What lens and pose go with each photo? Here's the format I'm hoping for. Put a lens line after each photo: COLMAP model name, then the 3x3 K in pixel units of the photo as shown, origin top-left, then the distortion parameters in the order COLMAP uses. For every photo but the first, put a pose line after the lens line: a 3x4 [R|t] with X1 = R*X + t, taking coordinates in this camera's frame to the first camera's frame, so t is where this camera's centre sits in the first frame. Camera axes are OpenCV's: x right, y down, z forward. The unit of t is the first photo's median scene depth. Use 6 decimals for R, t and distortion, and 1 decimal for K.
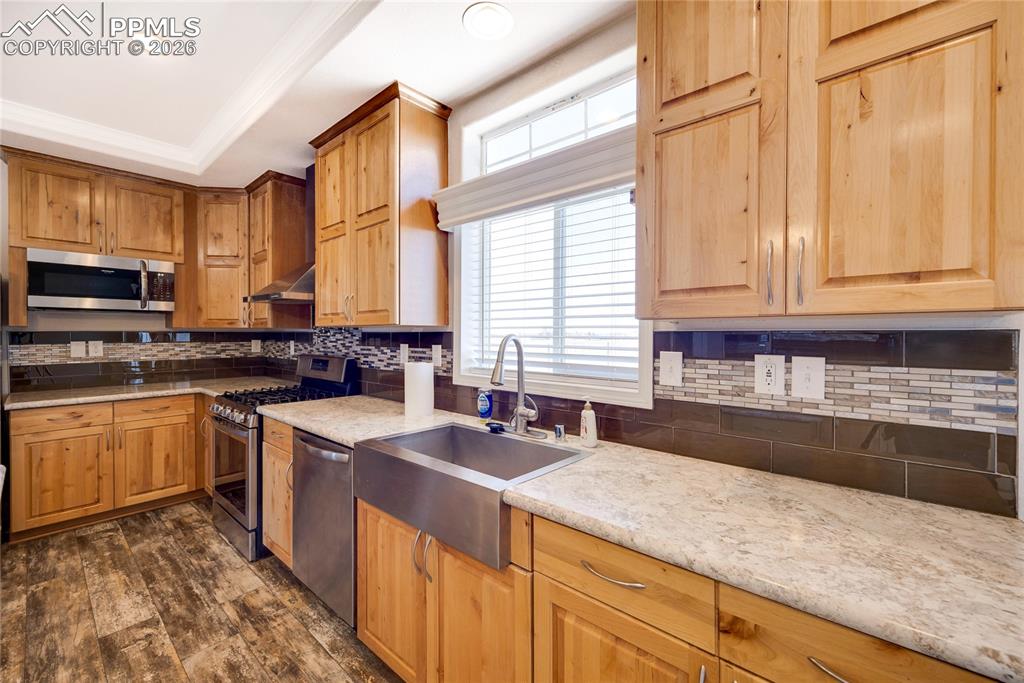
lens RADIAL K [[396.4, 0, 515.5], [0, 396.4, 337.5], [0, 0, 1]] dist [0.002056, -0.000212]
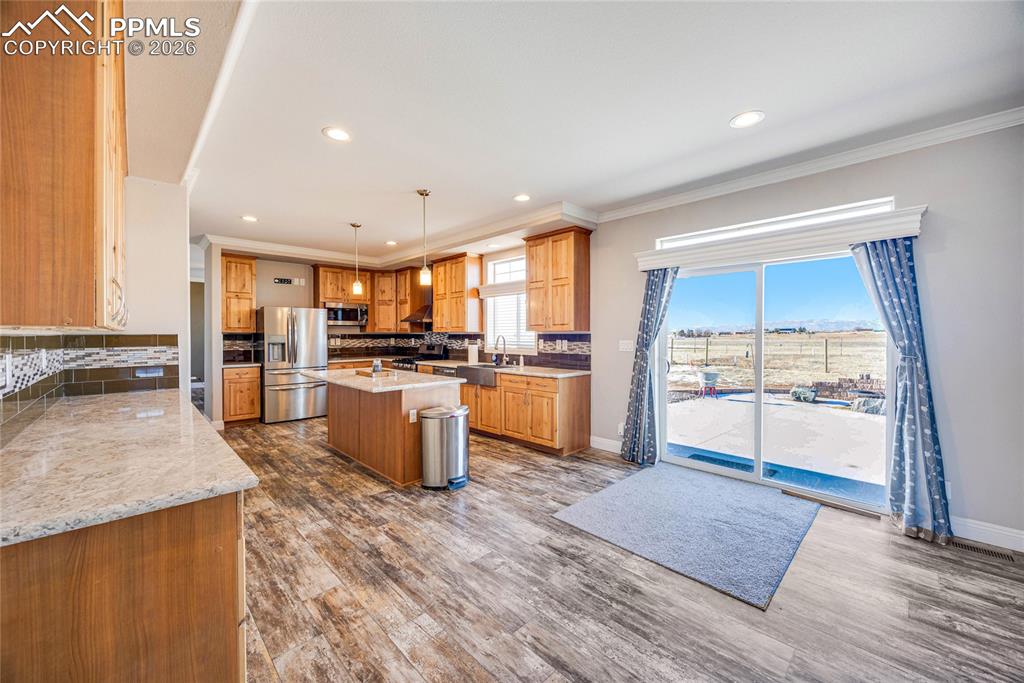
lens RADIAL K [[396.4, 0, 515.5], [0, 396.4, 337.5], [0, 0, 1]] dist [0.002056, -0.000212]
pose [[0.994384, -0.002702, -0.105795, 0.359728], [0.002669, 0.999996, -0.000455, 0.011501], [0.105795, 0.000170, 0.994388, -1.787371]]
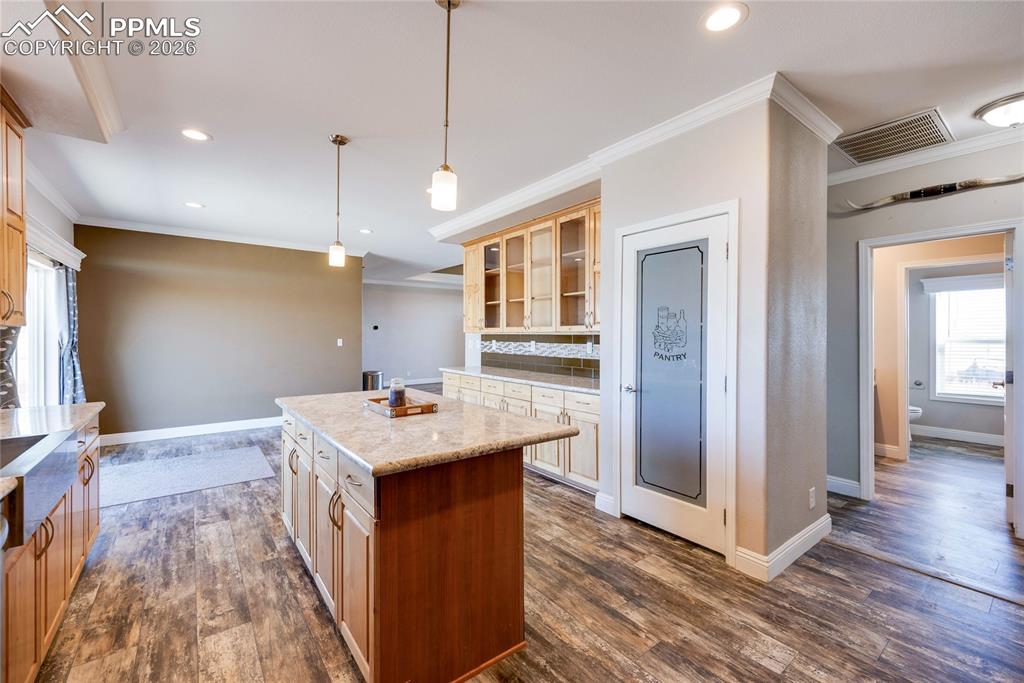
lens RADIAL K [[428.4, 0, 518.6], [0, 428.4, 336.1], [0, 0, 1]] dist [0.000469, 0.000473]
pose [[-0.975618, -0.003750, 0.219446, -1.102310], [-0.001768, 0.999956, 0.009225, -0.008654], [-0.219470, 0.008612, -0.975581, 1.154719]]
